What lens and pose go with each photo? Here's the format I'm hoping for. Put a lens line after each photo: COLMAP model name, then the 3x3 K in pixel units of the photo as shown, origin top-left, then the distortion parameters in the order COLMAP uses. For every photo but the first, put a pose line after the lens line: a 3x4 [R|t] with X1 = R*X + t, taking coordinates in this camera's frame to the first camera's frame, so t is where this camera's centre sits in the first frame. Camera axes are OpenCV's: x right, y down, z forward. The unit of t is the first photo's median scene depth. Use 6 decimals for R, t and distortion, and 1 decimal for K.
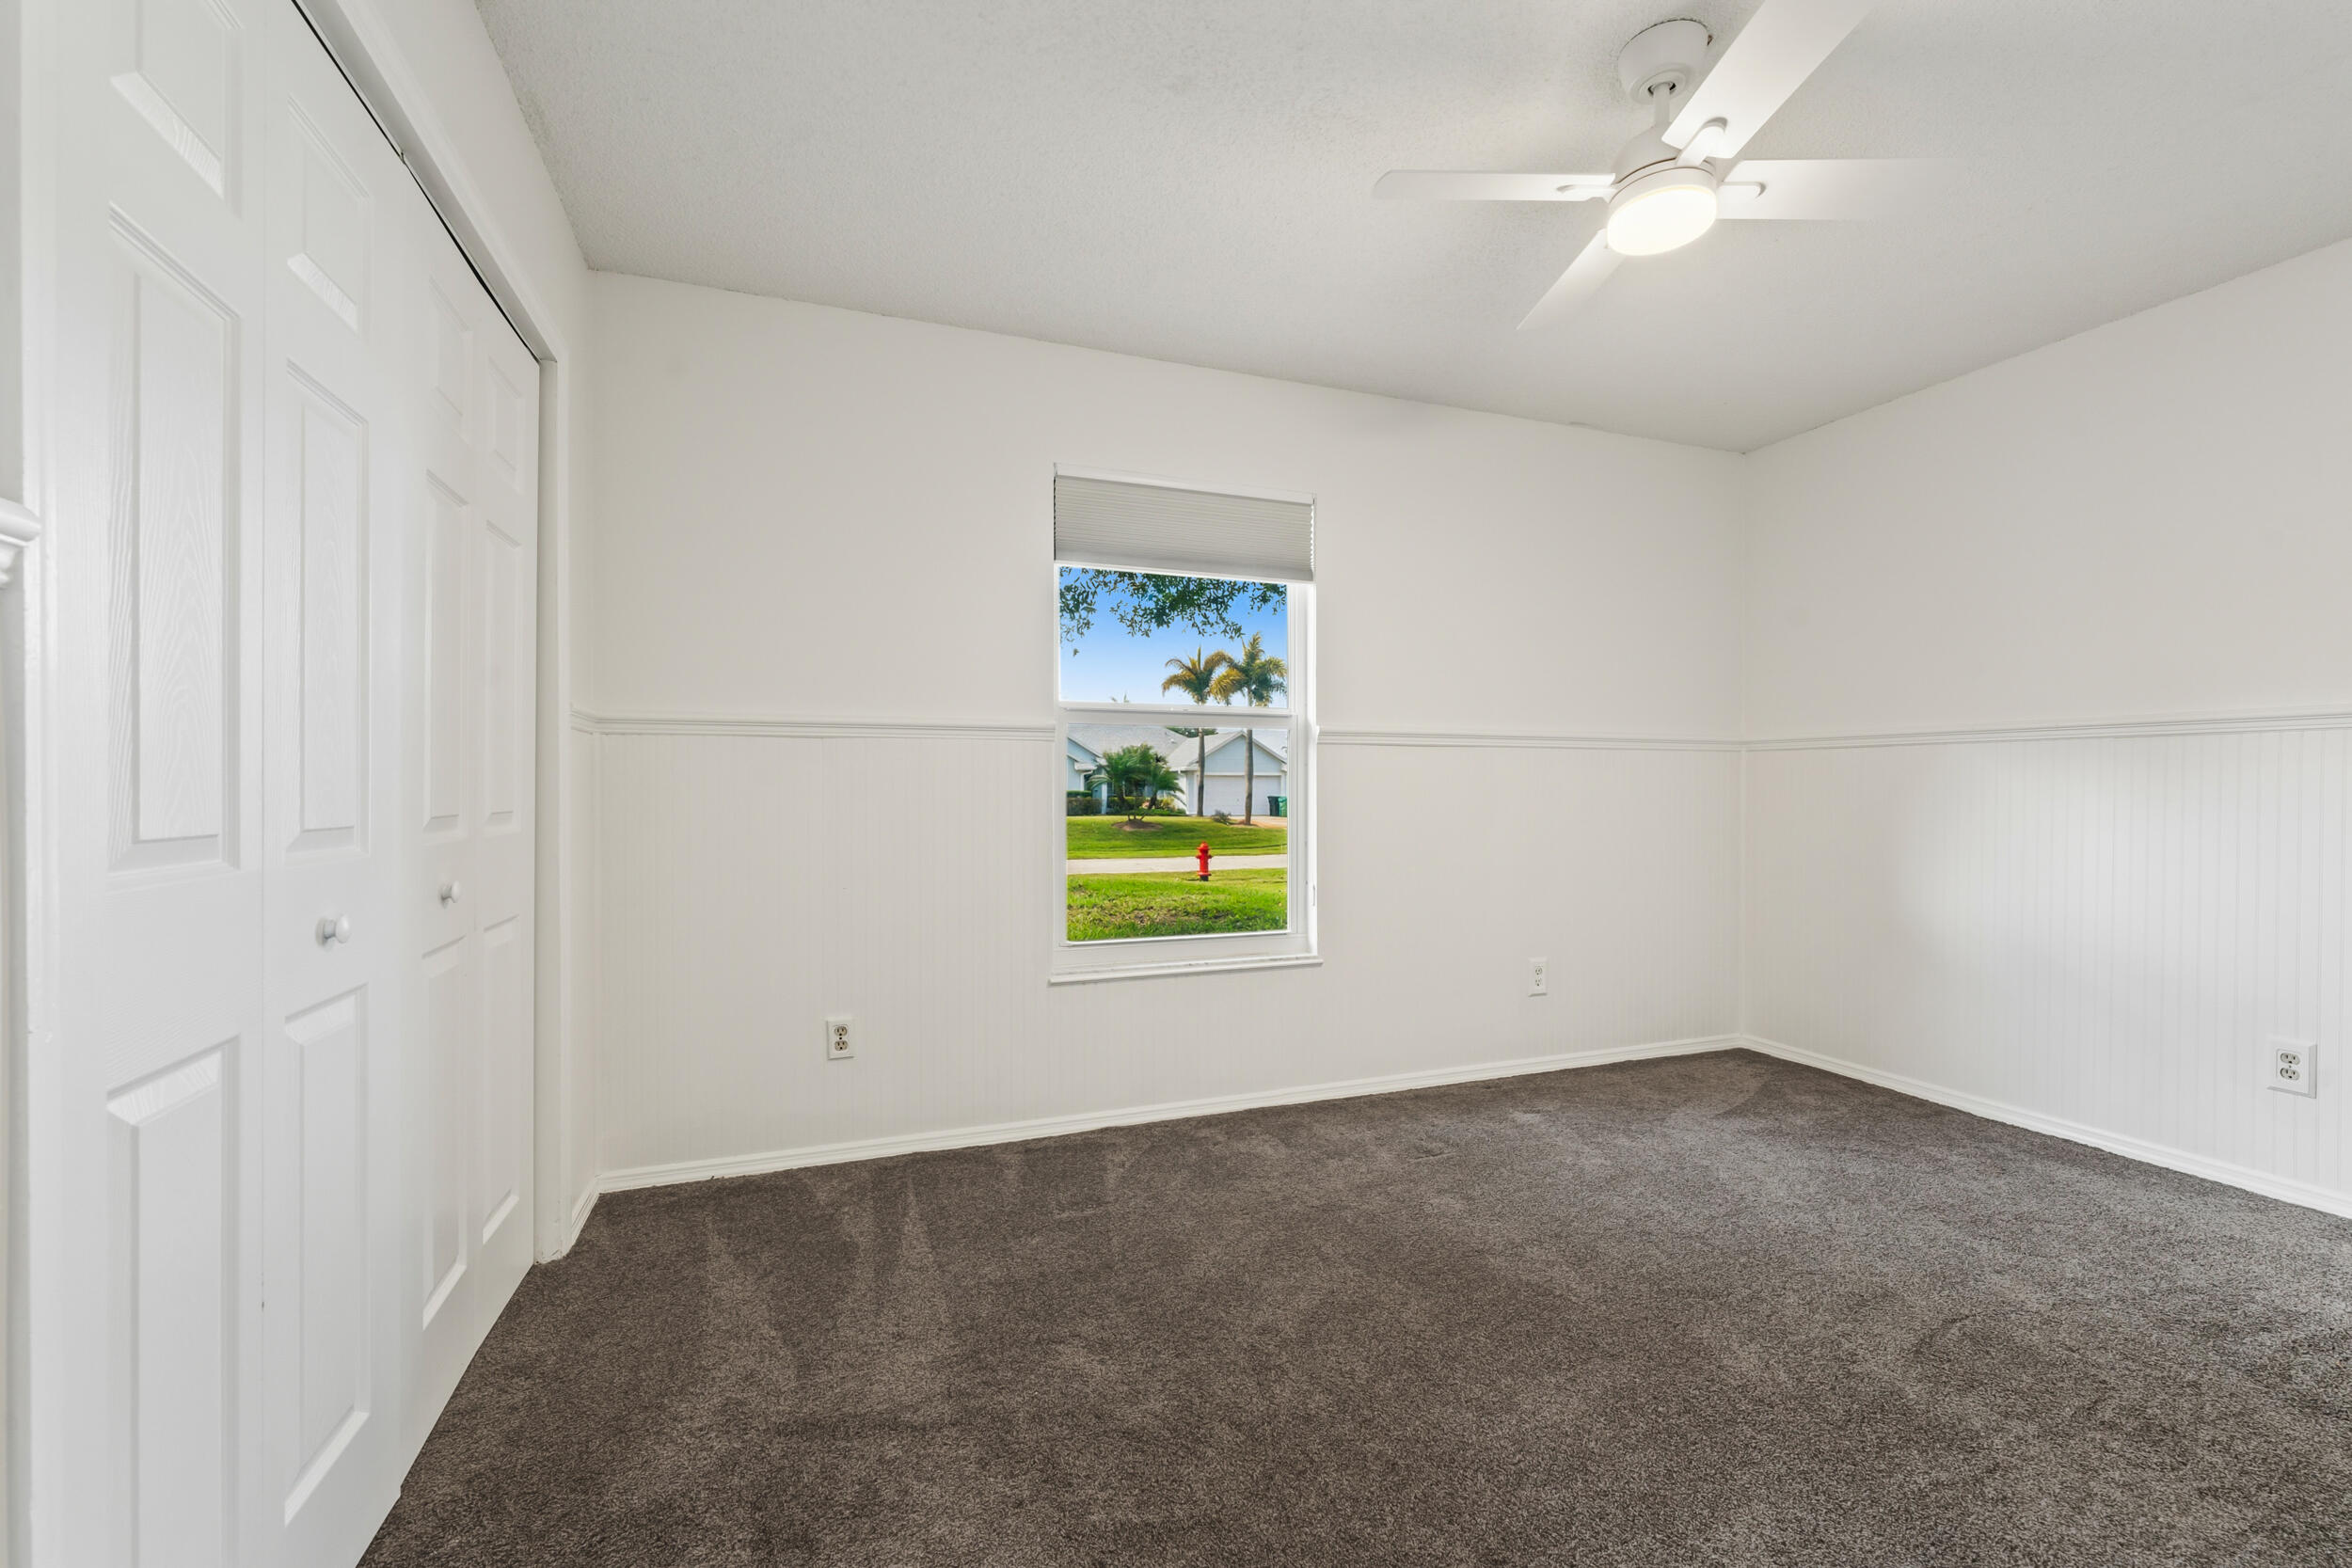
lens RADIAL K [[973.0, 0, 1181.5], [0, 973.0, 800.9], [0, 0, 1]] dist [-0.000626, -0.000588]
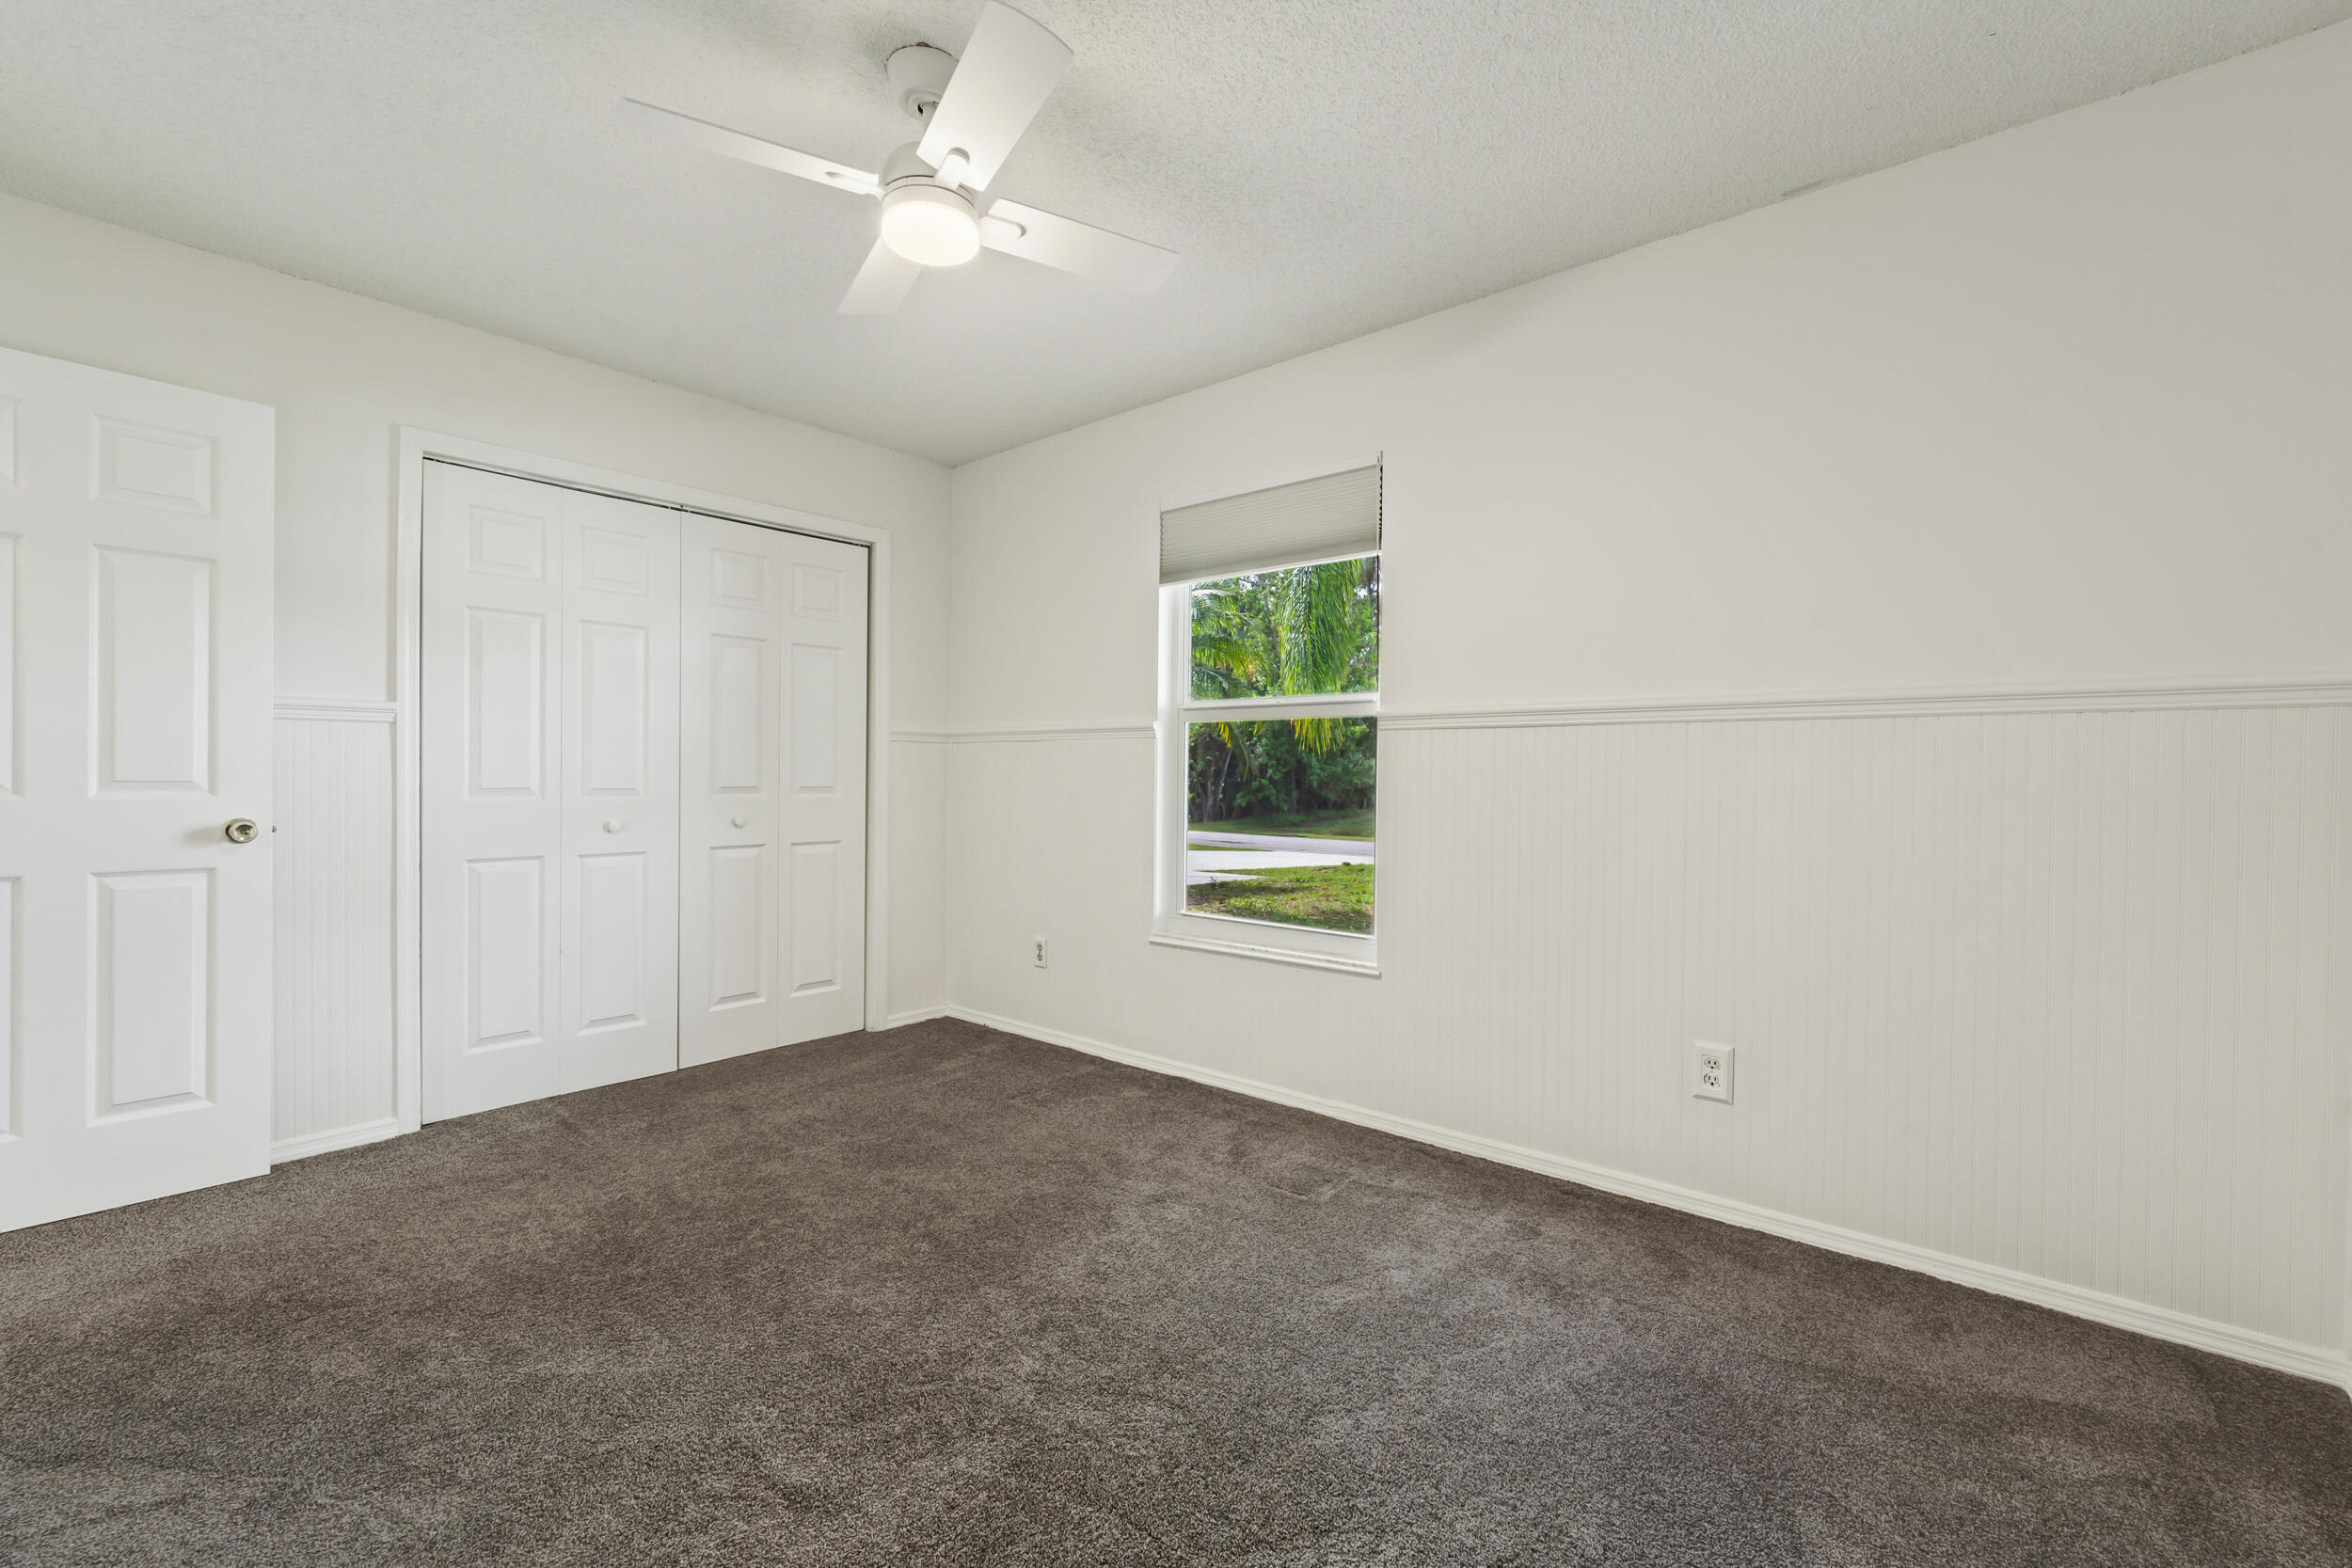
lens RADIAL K [[992.2, 0, 1174.7], [0, 992.2, 794.7], [0, 0, 1]] dist [-0.000874, -0.000252]
pose [[0.486229, 0.021431, -0.873568, 0.942103], [-0.020157, 0.999708, 0.013306, -0.008627], [0.873599, 0.011138, 0.486520, 0.437708]]
